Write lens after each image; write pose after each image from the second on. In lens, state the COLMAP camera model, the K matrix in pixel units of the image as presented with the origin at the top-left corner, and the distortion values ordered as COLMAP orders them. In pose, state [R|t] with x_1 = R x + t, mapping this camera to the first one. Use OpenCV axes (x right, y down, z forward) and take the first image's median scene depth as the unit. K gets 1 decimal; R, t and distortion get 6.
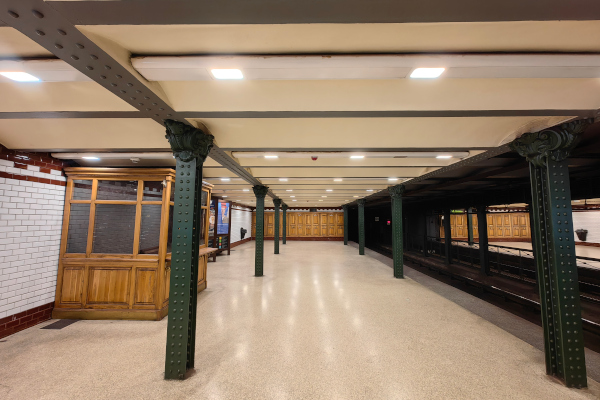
lens RADIAL K [[232.1, 0, 305.0], [0, 232.1, 198.8], [0, 0, 1]] dist [-0.000232, -0.000824]
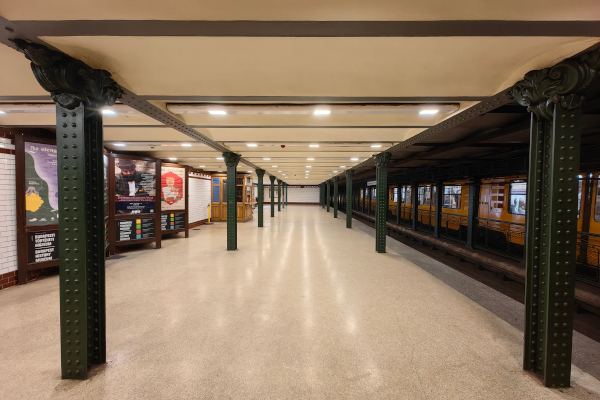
lens RADIAL K [[232.1, 0, 298.2], [0, 232.1, 197.4], [0, 0, 1]] dist [-0.000232, -0.000824]
pose [[0.999772, 0.004855, -0.020772, 0.173921], [-0.002541, 0.993928, 0.110006, 0.031216], [0.021180, -0.109928, 0.993714, 0.154967]]
